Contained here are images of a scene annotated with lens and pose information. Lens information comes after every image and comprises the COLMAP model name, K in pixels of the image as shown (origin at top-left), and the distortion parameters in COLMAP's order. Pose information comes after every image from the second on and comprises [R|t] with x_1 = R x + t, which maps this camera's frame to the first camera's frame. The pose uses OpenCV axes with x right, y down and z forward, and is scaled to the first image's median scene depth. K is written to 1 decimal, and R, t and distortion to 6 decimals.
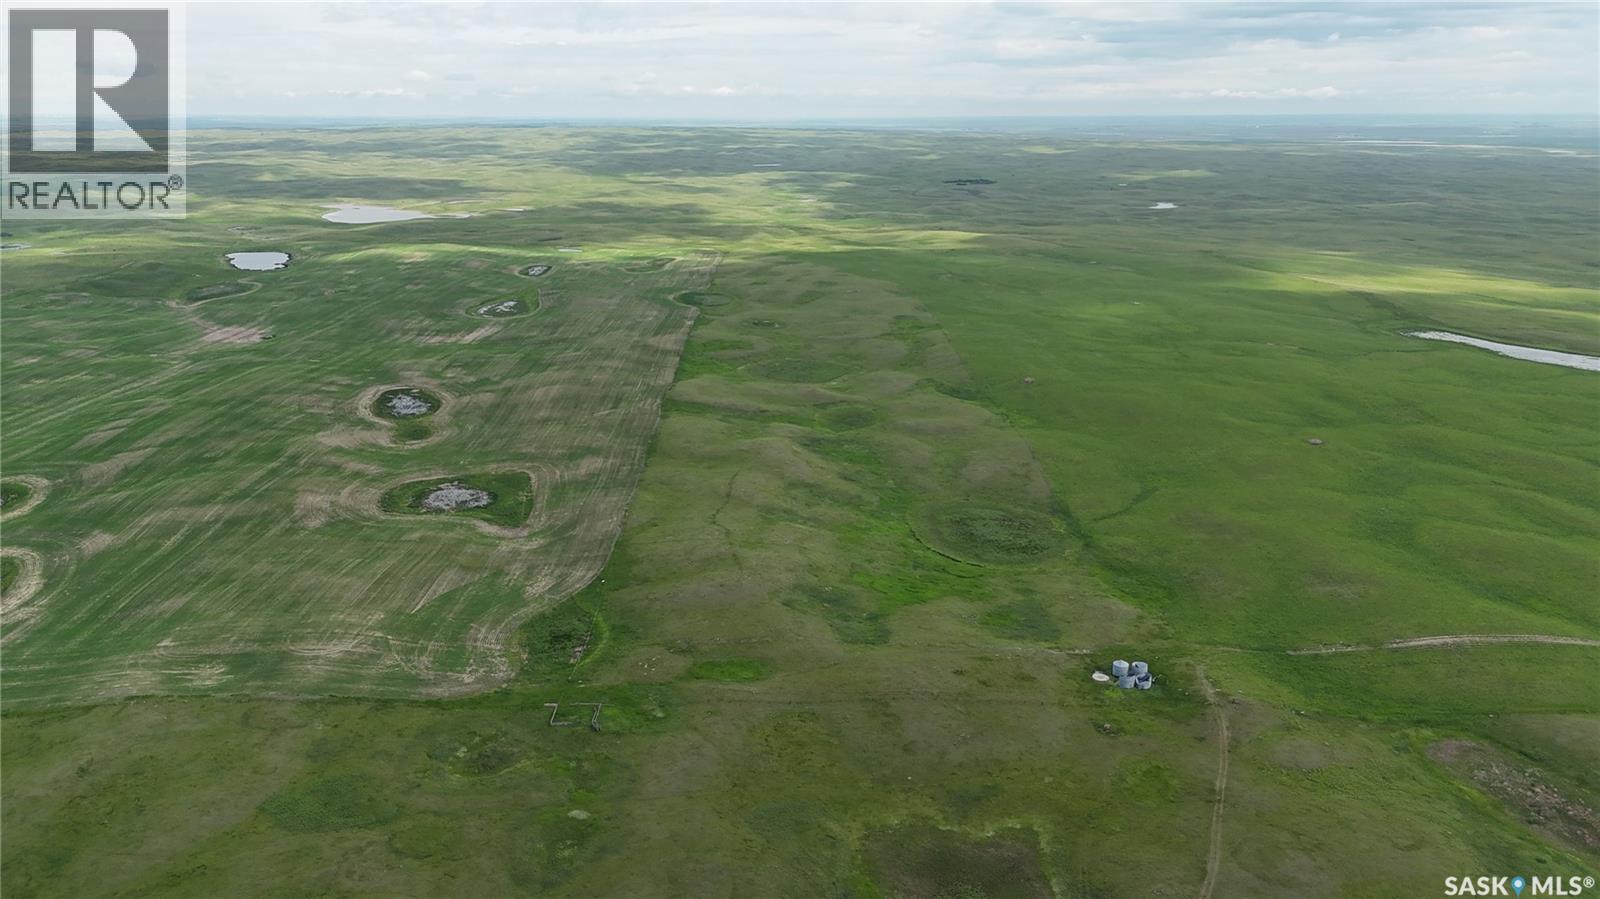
lens RADIAL K [[1174.2, 0, 810.4], [0, 1174.2, 453.5], [0, 0, 1]] dist [0.071536, -0.063169]
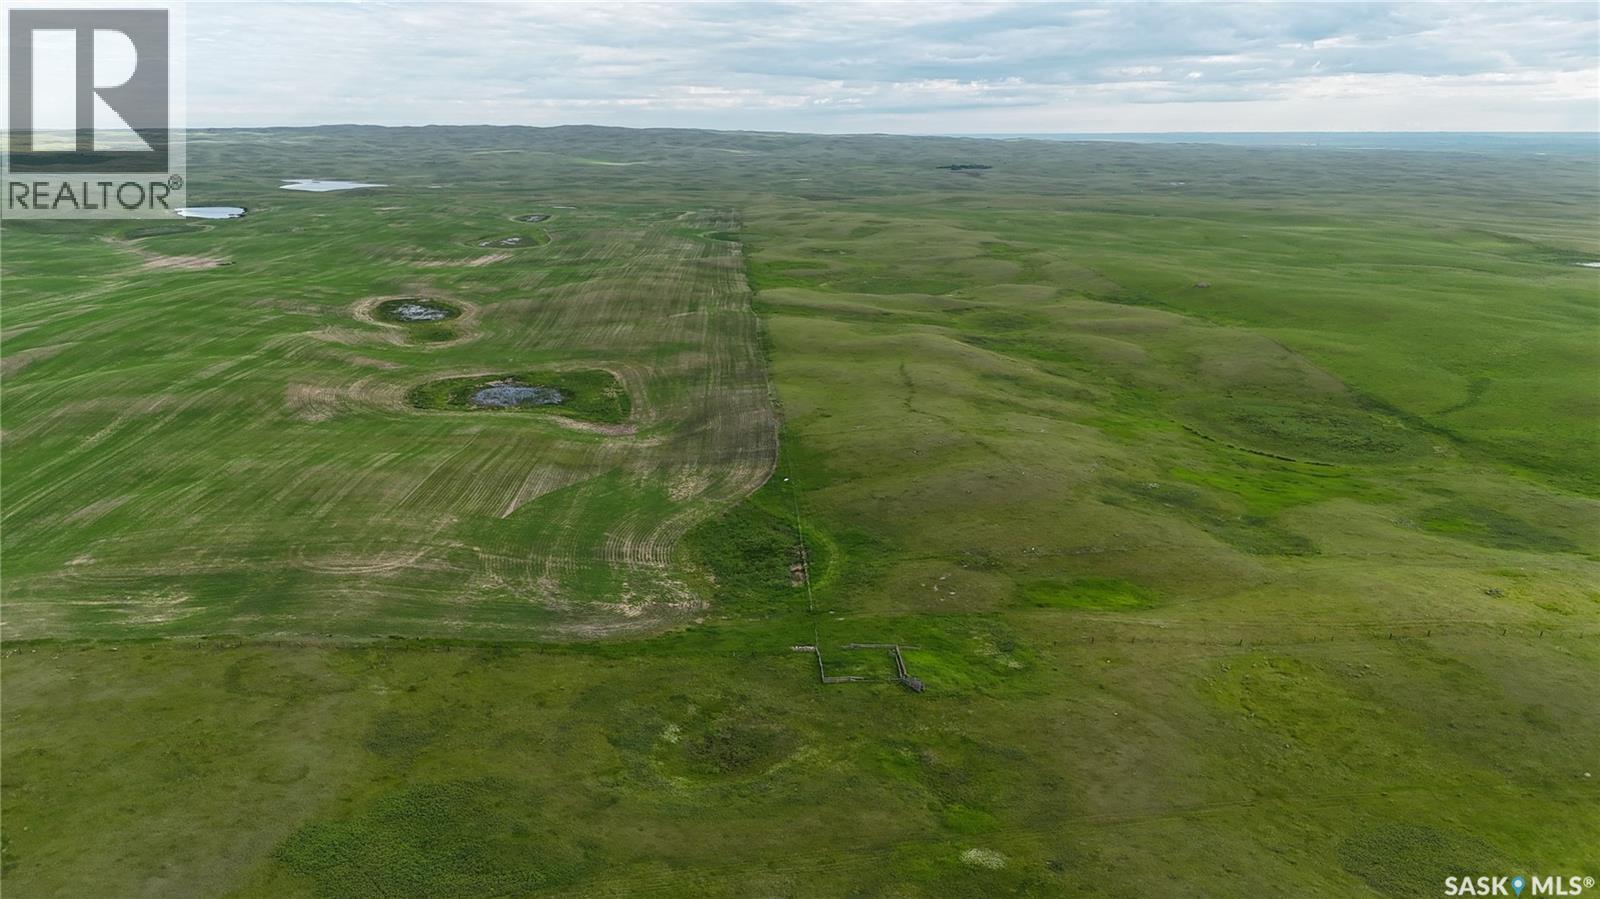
lens RADIAL K [[1174.2, 0, 810.4], [0, 1174.2, 453.5], [0, 0, 1]] dist [0.071536, -0.063169]
pose [[0.999279, -0.008884, 0.036912, -0.209404], [0.009450, 0.999840, -0.015189, 0.116805], [-0.036771, 0.015527, 0.999203, 0.409741]]
